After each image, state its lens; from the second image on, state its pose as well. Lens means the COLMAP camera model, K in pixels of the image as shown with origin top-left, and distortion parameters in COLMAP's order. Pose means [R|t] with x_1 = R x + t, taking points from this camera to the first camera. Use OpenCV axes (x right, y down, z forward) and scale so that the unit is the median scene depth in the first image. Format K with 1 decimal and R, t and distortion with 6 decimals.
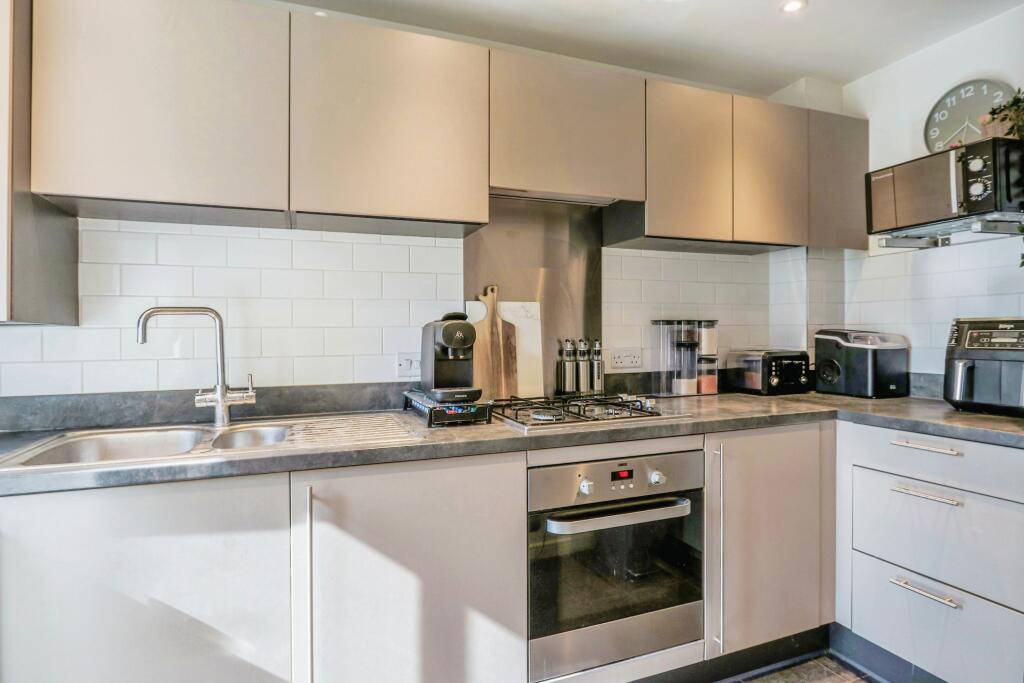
lens RADIAL K [[534.9, 0, 483.9], [0, 534.9, 322.9], [0, 0, 1]] dist [-0.015739, 0.001006]
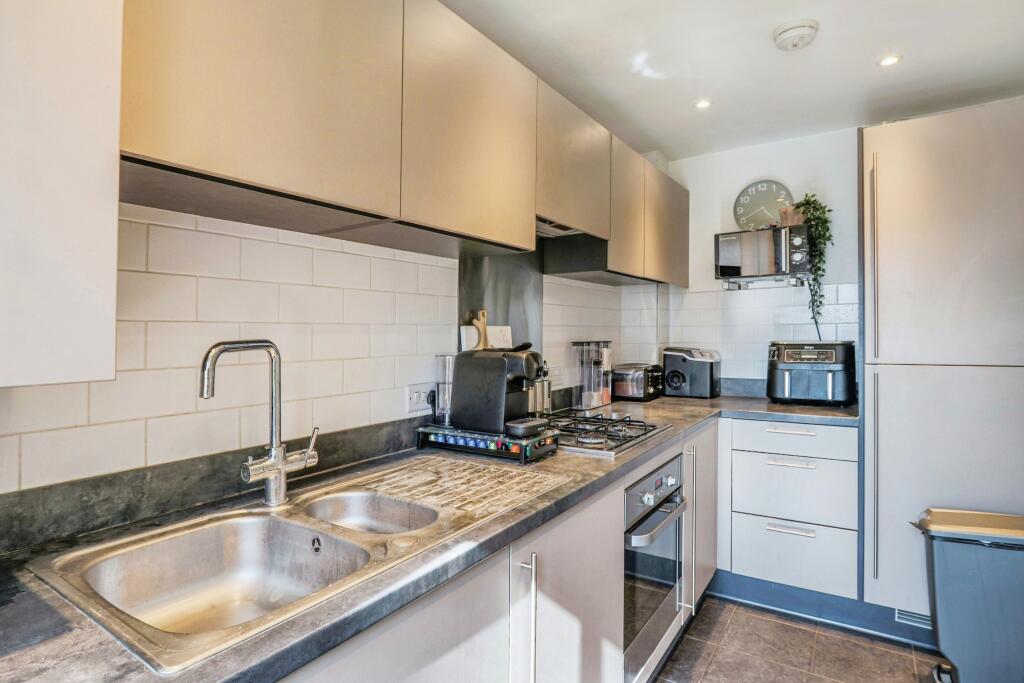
lens RADIAL K [[534.9, 0, 483.9], [0, 534.9, 322.9], [0, 0, 1]] dist [-0.015739, 0.001006]
pose [[0.827775, 0.009615, 0.560977, -0.564772], [-0.003937, 0.999928, -0.011329, -0.037220], [-0.561046, 0.007169, 0.827754, 0.206985]]
